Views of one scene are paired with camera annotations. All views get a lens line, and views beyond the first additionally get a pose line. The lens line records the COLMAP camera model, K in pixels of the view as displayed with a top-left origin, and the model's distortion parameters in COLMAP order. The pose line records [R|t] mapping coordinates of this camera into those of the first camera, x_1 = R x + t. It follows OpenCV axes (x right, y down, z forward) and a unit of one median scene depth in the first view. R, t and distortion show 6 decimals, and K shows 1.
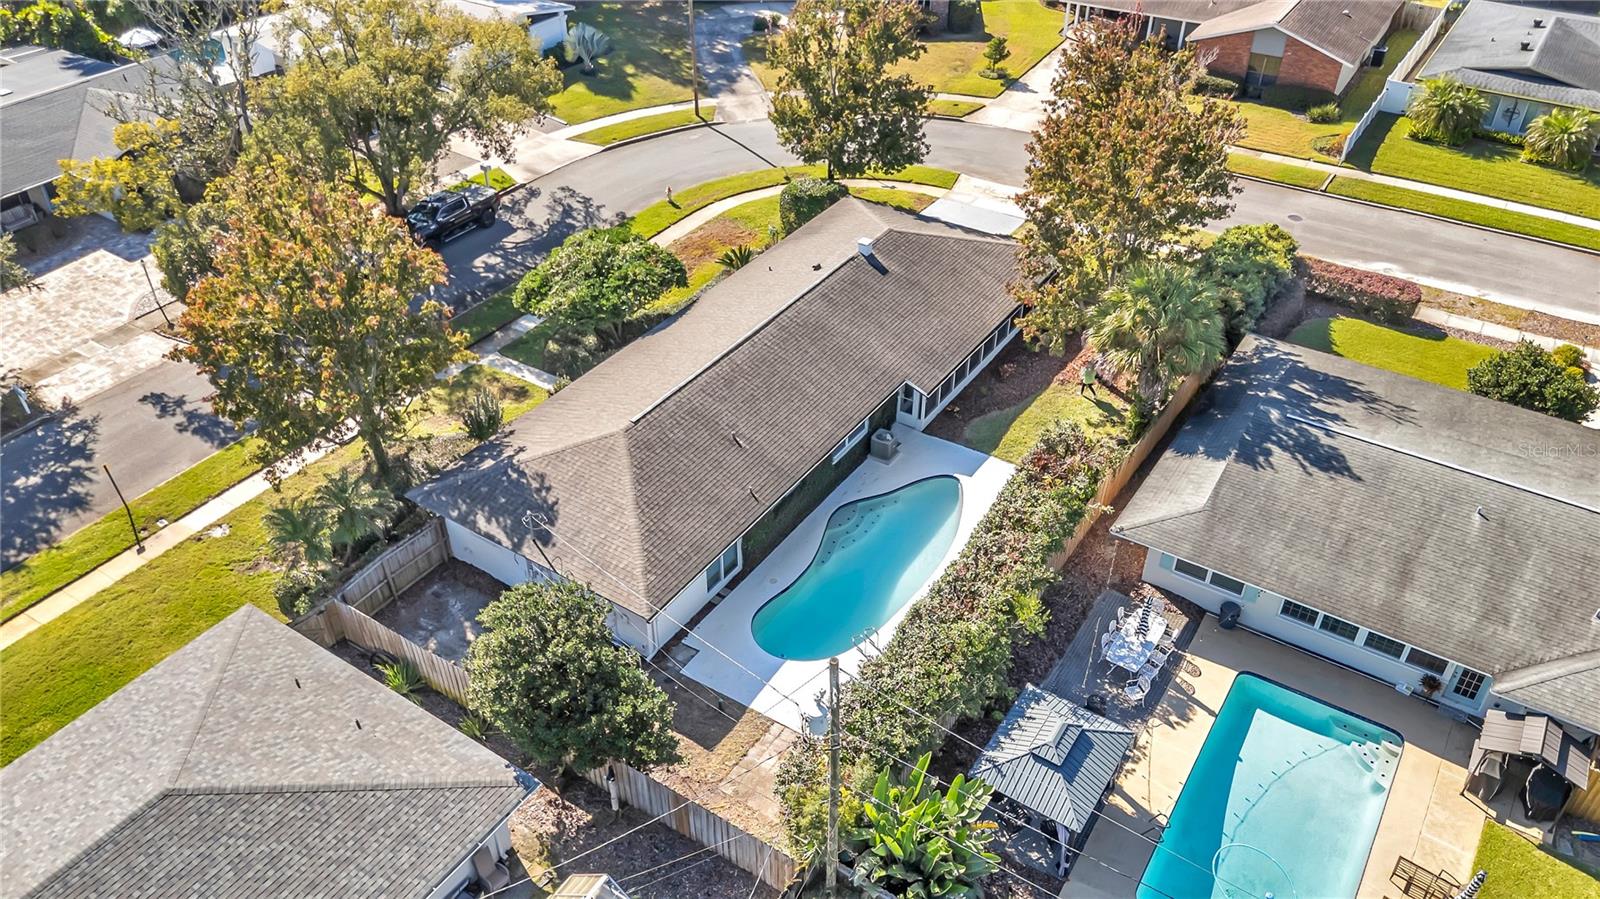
lens RADIAL K [[1171.7, 0, 800.0], [0, 1171.7, 449.5], [0, 0, 1]] dist [0.086127, -0.084801]
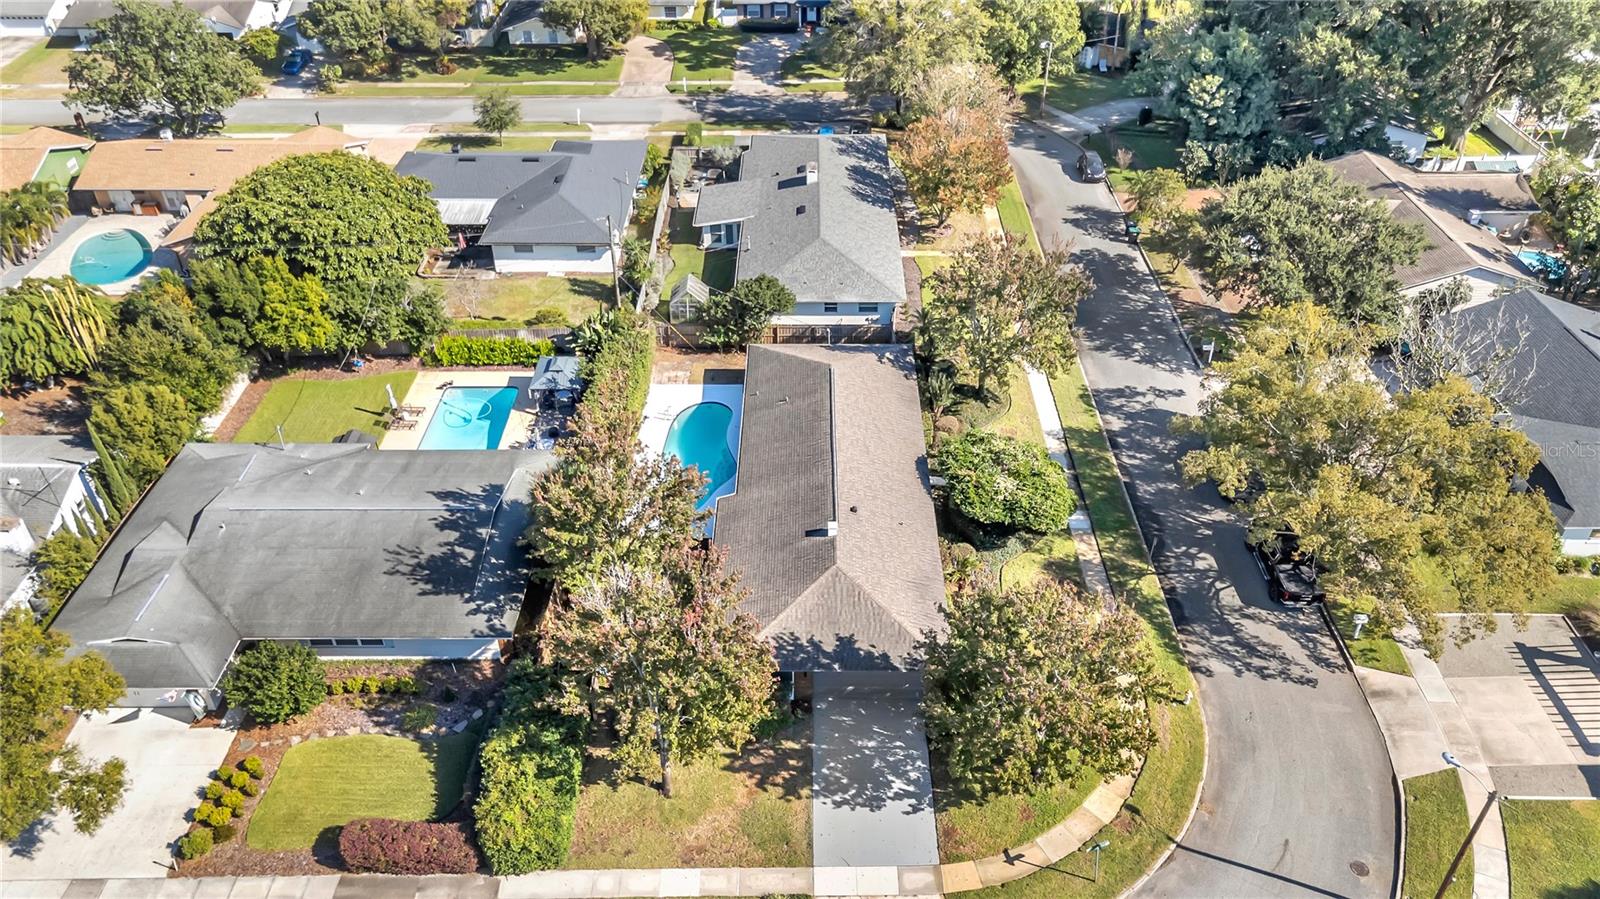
lens RADIAL K [[1172.4, 0, 793.7], [0, 1172.4, 453.6], [0, 0, 1]] dist [0.085158, -0.074684]
pose [[-0.840887, 0.323665, -0.433763, 0.564489], [-0.322015, 0.344958, 0.881652, -1.204580], [0.434990, 0.881048, -0.185846, 1.135721]]
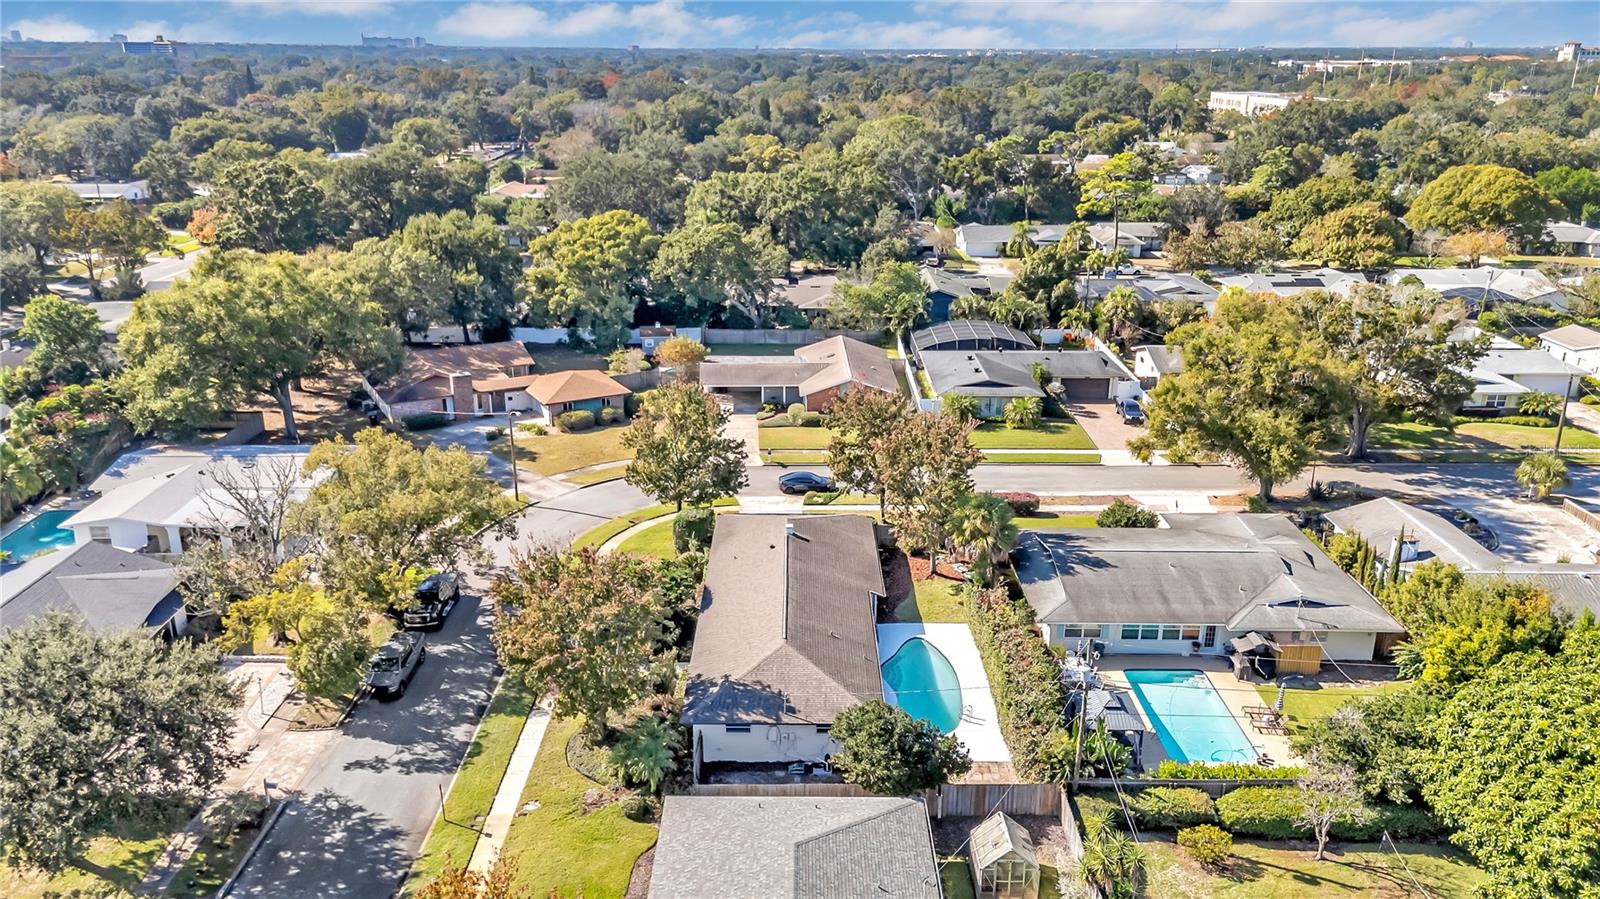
lens RADIAL K [[1172.4, 0, 793.7], [0, 1172.4, 453.6], [0, 0, 1]] dist [0.085158, -0.074684]
pose [[0.833632, -0.175539, 0.523682, -0.752056], [0.329894, 0.918691, -0.217202, 0.078784], [-0.442975, 0.353826, 0.823760, -0.339799]]
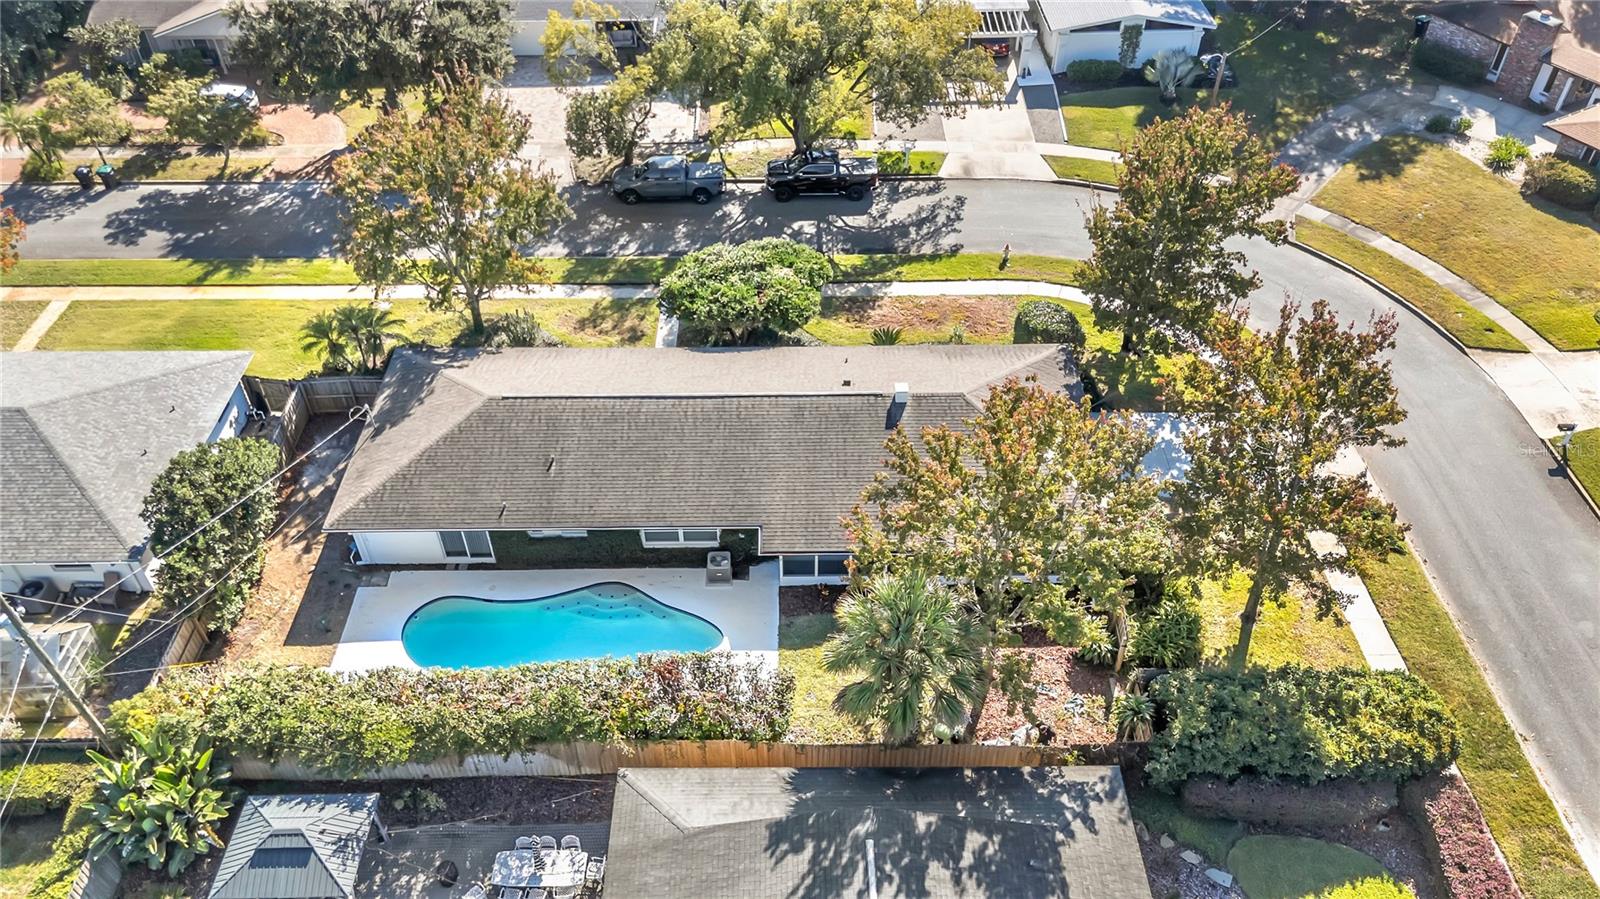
lens RADIAL K [[1172.4, 0, 793.7], [0, 1172.4, 453.6], [0, 0, 1]] dist [0.085158, -0.074684]
pose [[0.555076, 0.560529, -0.614572, 0.585709], [-0.495168, 0.816338, 0.297322, -0.360410], [0.668356, 0.139280, 0.730685, 0.299801]]
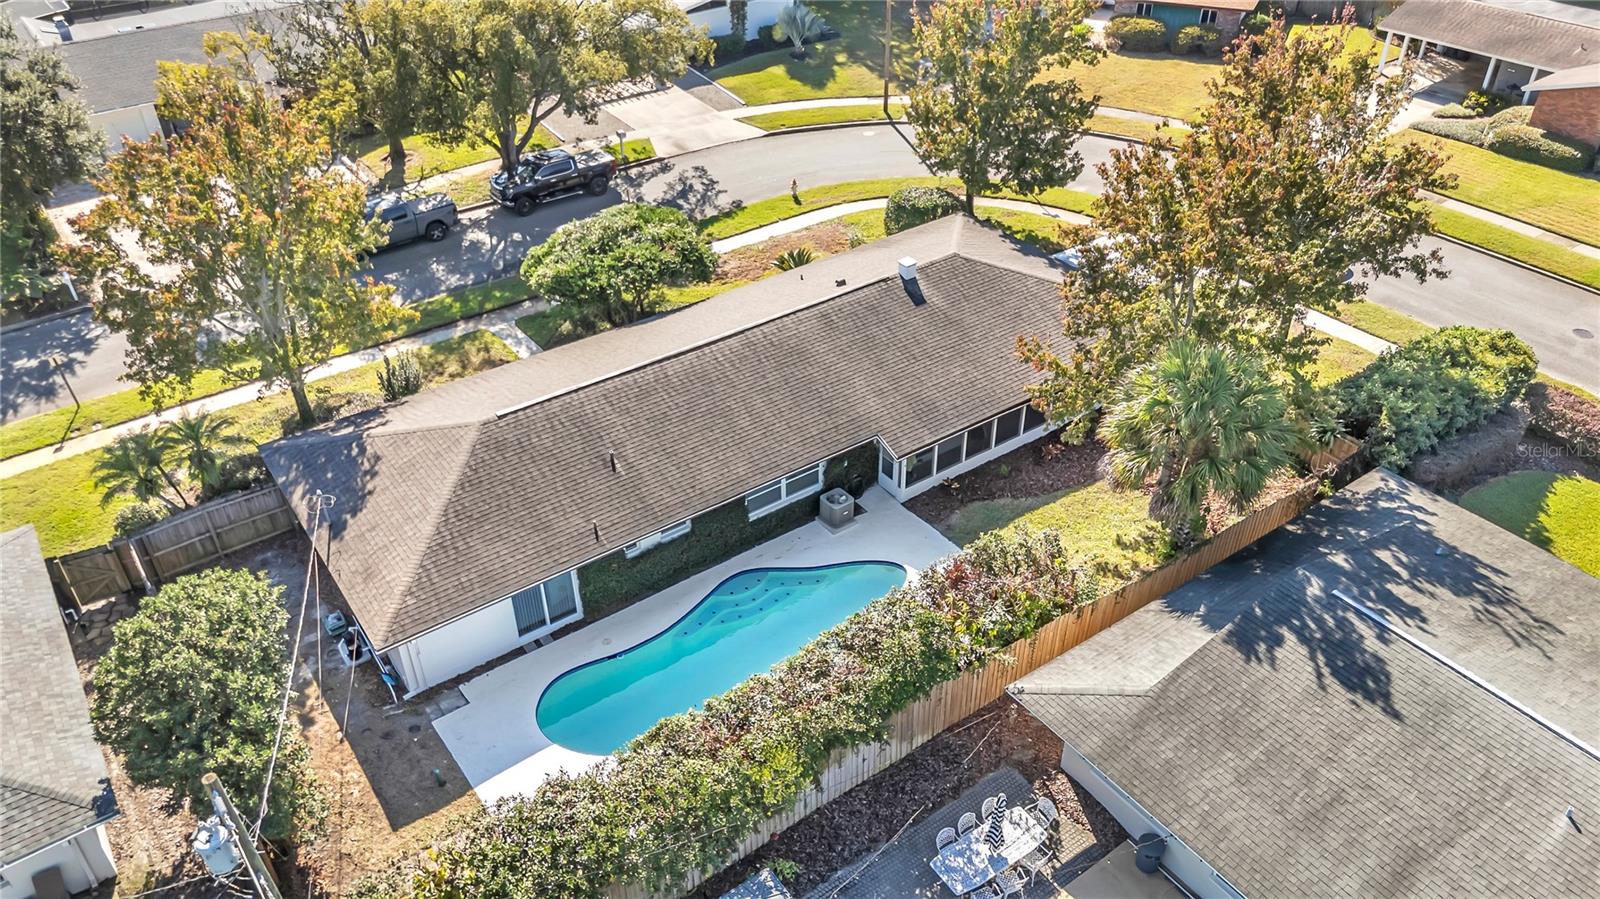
lens RADIAL K [[1172.4, 0, 793.7], [0, 1172.4, 453.6], [0, 0, 1]] dist [0.085158, -0.074684]
pose [[0.932891, 0.202301, -0.297974, 0.251352], [-0.207578, 0.978116, 0.014184, -0.042389], [0.294322, 0.048621, 0.954469, 0.205682]]
